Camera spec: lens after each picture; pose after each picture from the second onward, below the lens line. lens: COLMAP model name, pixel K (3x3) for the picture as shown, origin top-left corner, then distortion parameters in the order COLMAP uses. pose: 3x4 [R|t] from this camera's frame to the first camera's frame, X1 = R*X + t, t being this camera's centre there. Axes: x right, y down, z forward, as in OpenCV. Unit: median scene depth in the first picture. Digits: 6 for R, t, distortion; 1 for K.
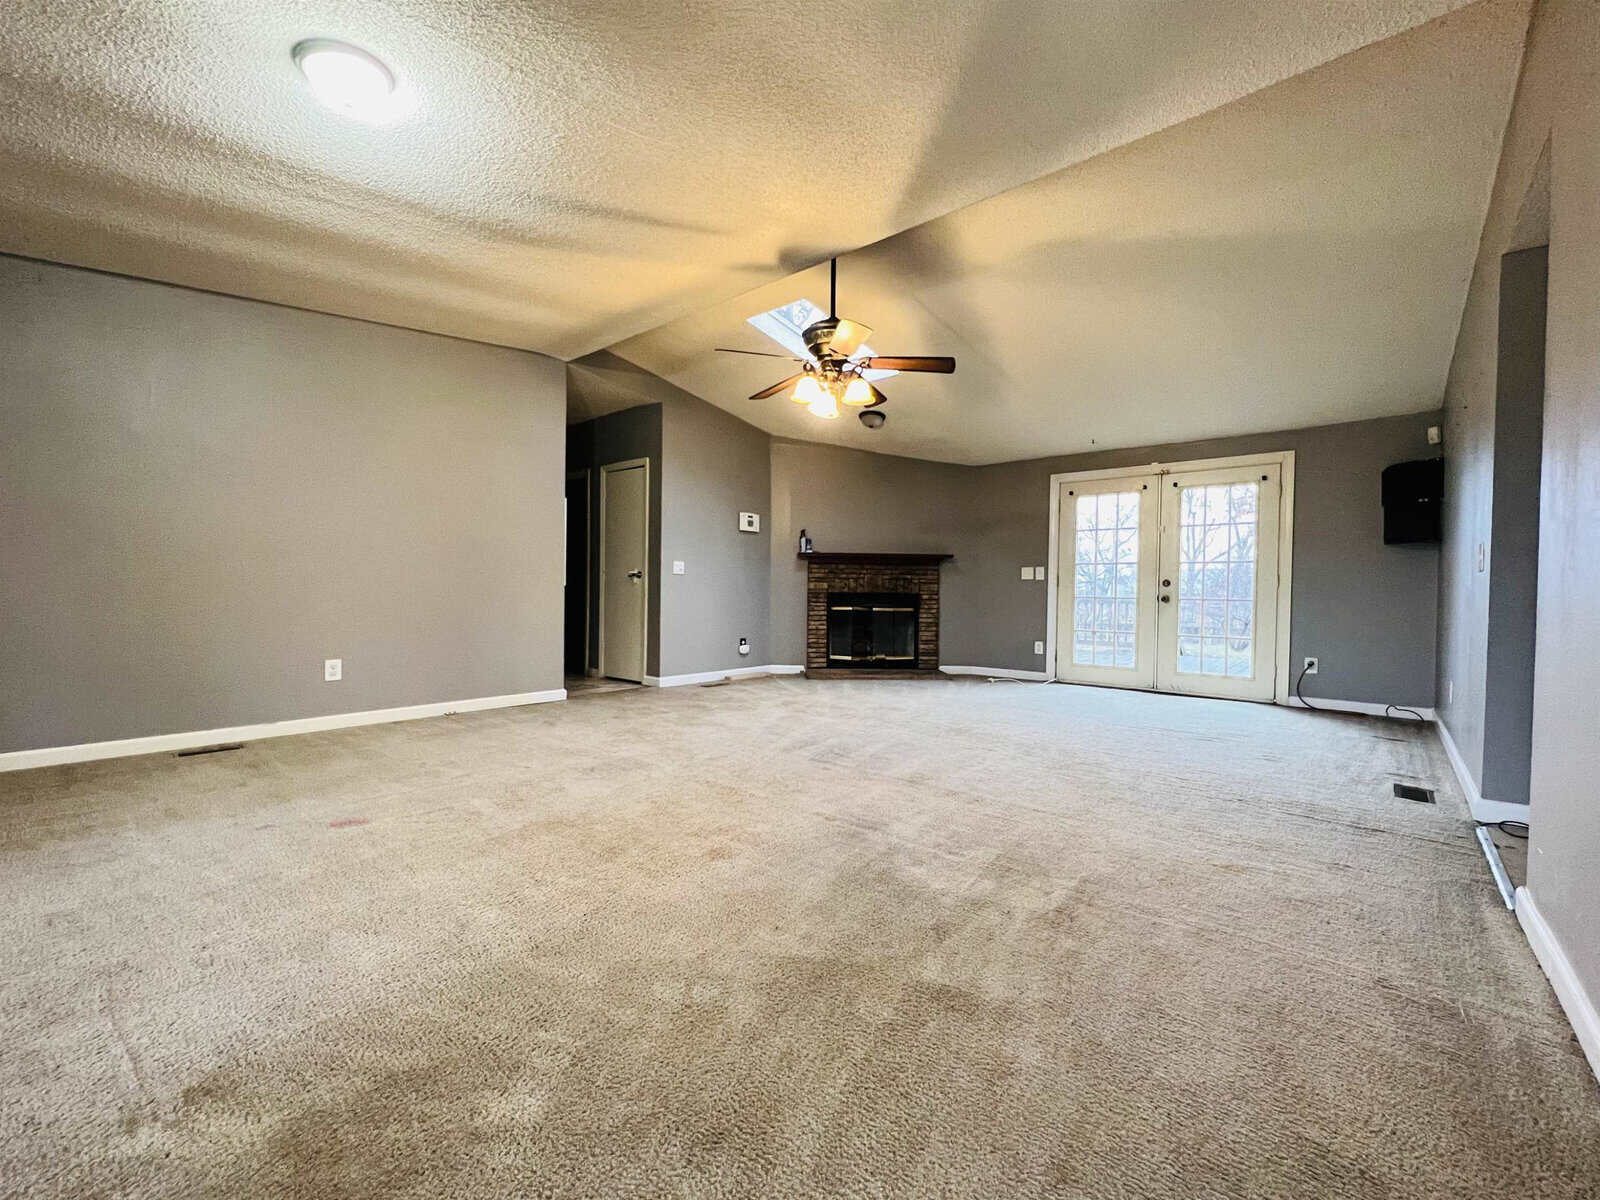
lens RADIAL K [[639.3, 0, 832.8], [0, 639.3, 601.1], [0, 0, 1]] dist [-0.001271, -0.000110]
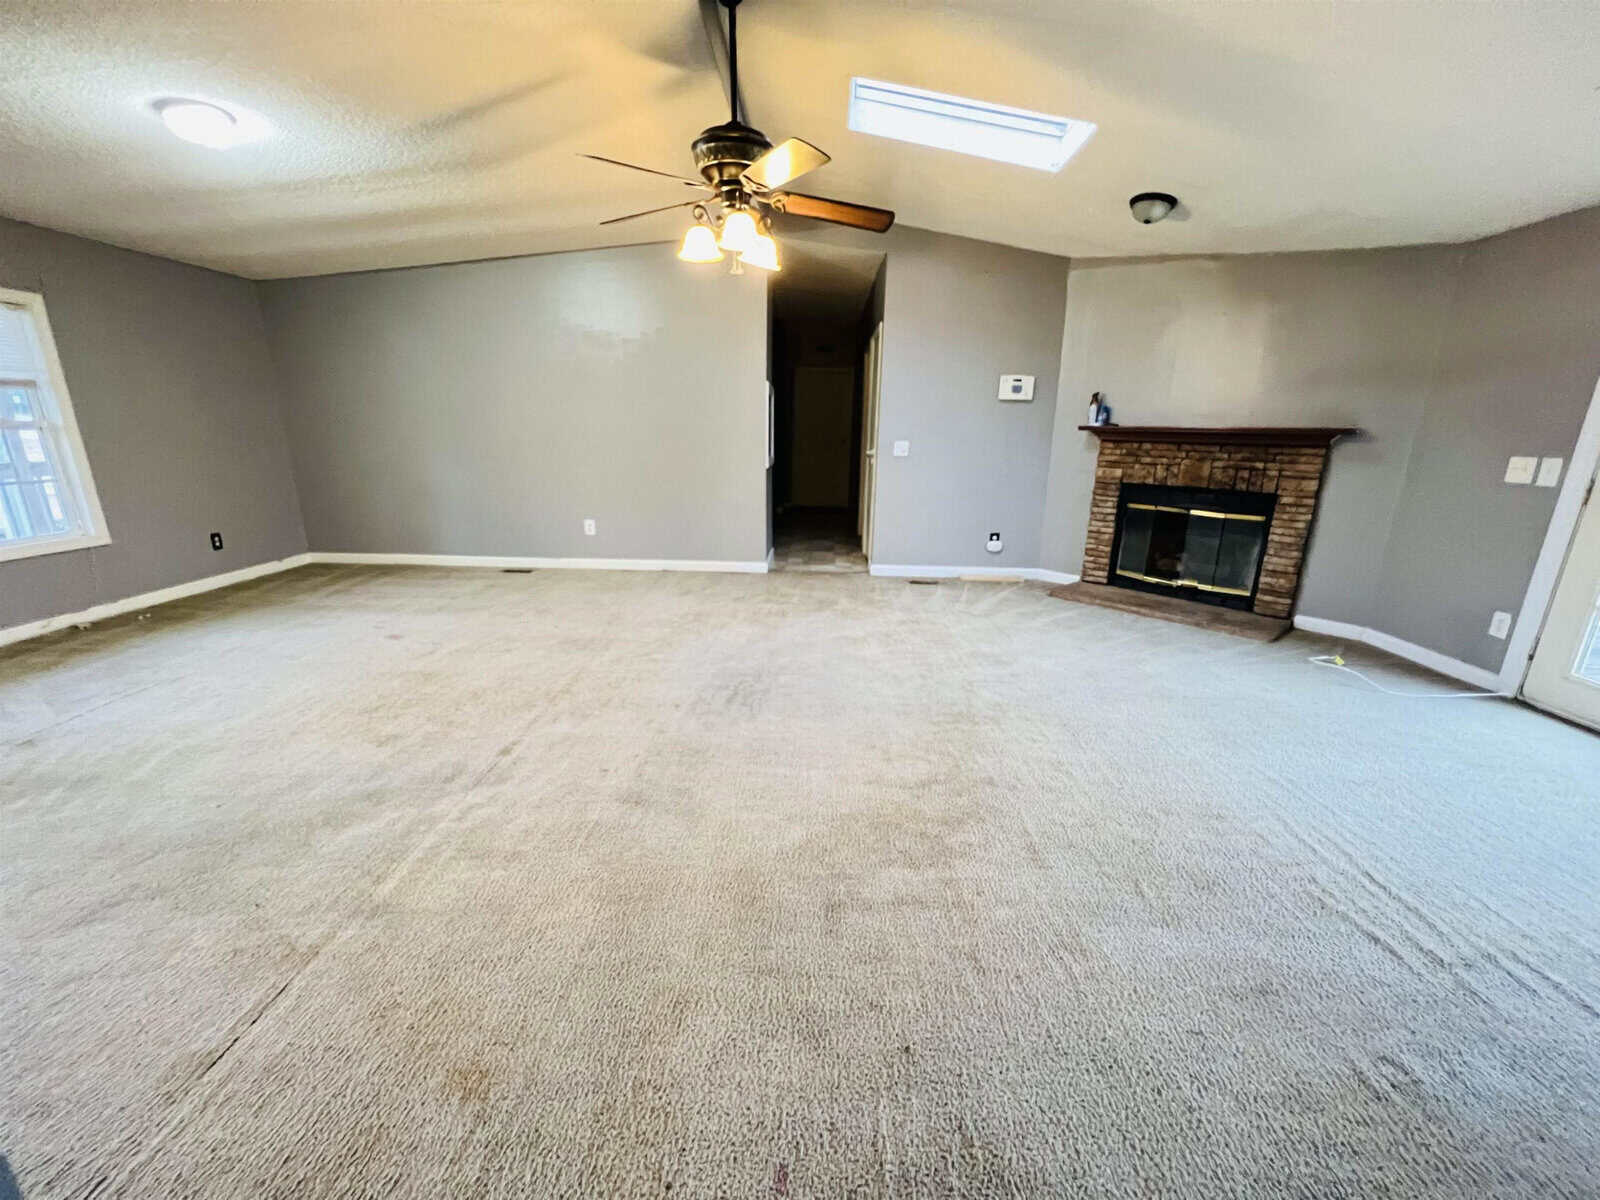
lens RADIAL K [[639.3, 0, 832.8], [0, 639.3, 601.1], [0, 0, 1]] dist [-0.001271, -0.000110]
pose [[0.629342, 0.203135, -0.750110, 0.353888], [-0.027764, 0.970494, 0.239523, -0.047628], [0.776632, -0.129915, 0.616413, 0.287221]]
